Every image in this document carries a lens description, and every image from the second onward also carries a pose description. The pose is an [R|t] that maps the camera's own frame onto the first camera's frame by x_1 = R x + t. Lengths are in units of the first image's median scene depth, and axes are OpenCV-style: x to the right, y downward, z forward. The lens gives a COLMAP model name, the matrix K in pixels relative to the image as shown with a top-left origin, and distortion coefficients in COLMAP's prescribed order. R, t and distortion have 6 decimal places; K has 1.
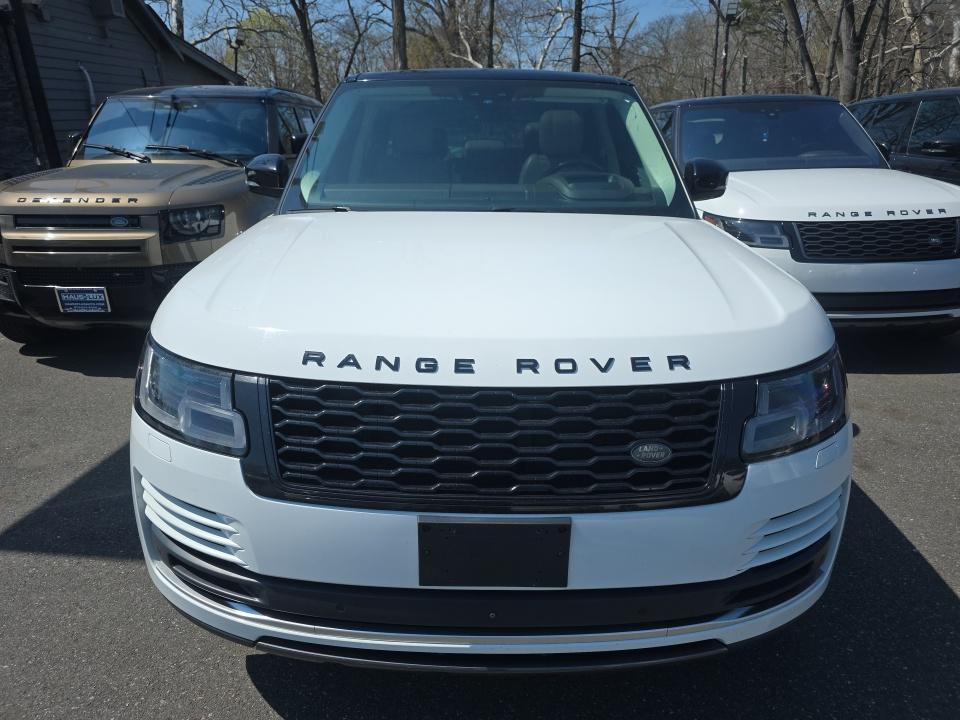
lens RADIAL K [[654.6, 0, 478.0], [0, 654.6, 356.9], [0, 0, 1]] dist [0.042547, -0.035517]
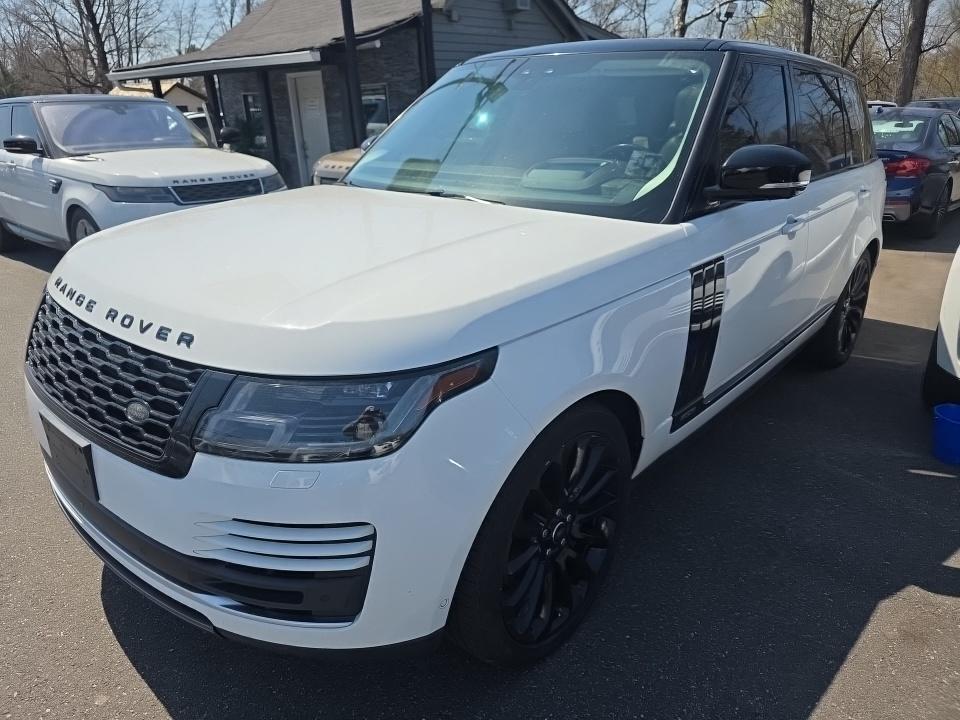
lens RADIAL K [[654.6, 0, 478.0], [0, 654.6, 356.9], [0, 0, 1]] dist [0.042547, -0.035517]
pose [[0.752706, 0.223224, -0.619358, 1.235638], [-0.202435, 0.973661, 0.104901, -0.159696], [0.626462, 0.046420, 0.778069, 0.447646]]
